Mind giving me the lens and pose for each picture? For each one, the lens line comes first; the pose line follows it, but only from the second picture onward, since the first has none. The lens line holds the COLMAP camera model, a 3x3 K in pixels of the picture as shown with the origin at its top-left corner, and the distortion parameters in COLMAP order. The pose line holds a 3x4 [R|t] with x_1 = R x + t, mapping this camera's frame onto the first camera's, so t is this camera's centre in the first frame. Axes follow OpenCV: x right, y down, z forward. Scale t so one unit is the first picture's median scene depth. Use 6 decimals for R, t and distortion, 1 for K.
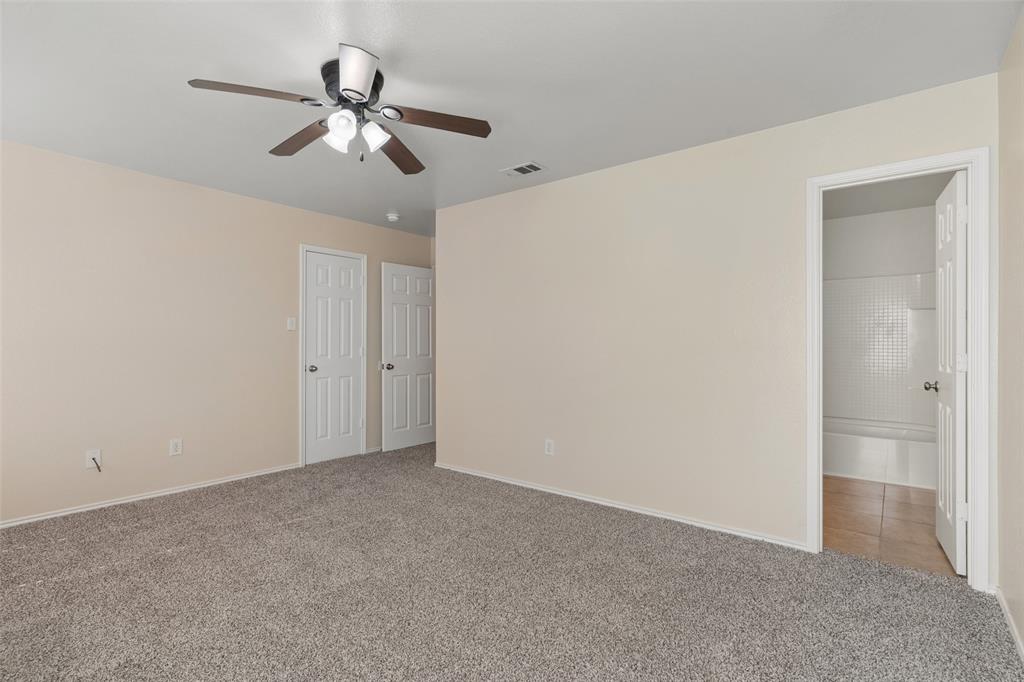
lens RADIAL K [[488.2, 0, 512.0], [0, 488.2, 341.0], [0, 0, 1]] dist [0.005797, -0.000112]
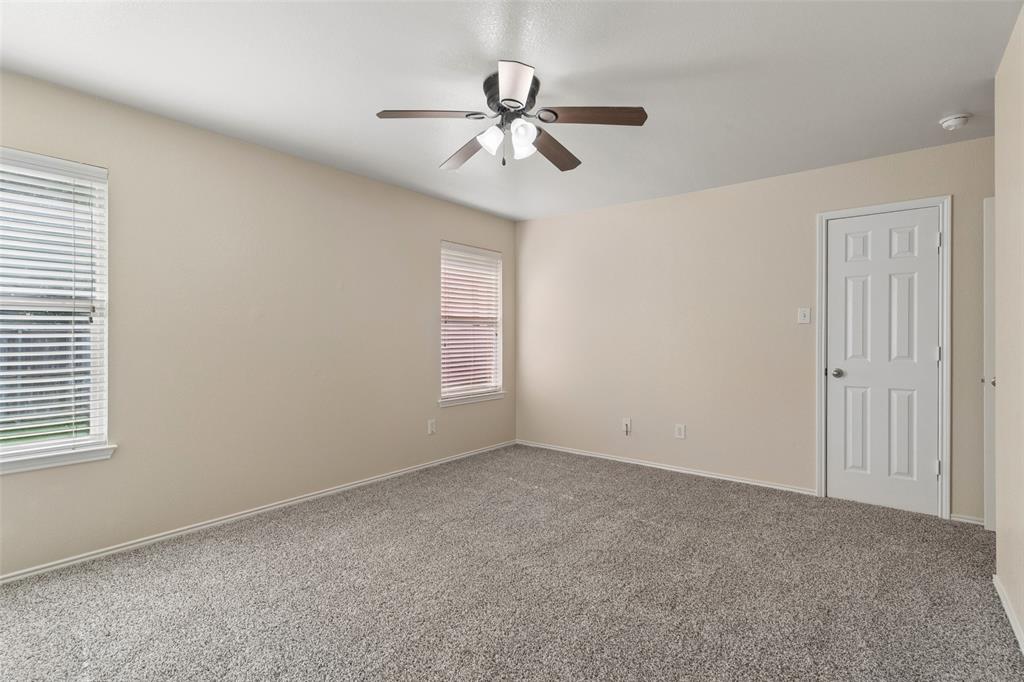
lens RADIAL K [[488.2, 0, 512.0], [0, 488.2, 341.0], [0, 0, 1]] dist [0.005797, -0.000112]
pose [[-0.005084, -0.003374, -0.999981, 0.441770], [-0.003490, 0.999988, -0.003356, 0.014042], [0.999981, 0.003473, -0.005096, 0.628760]]
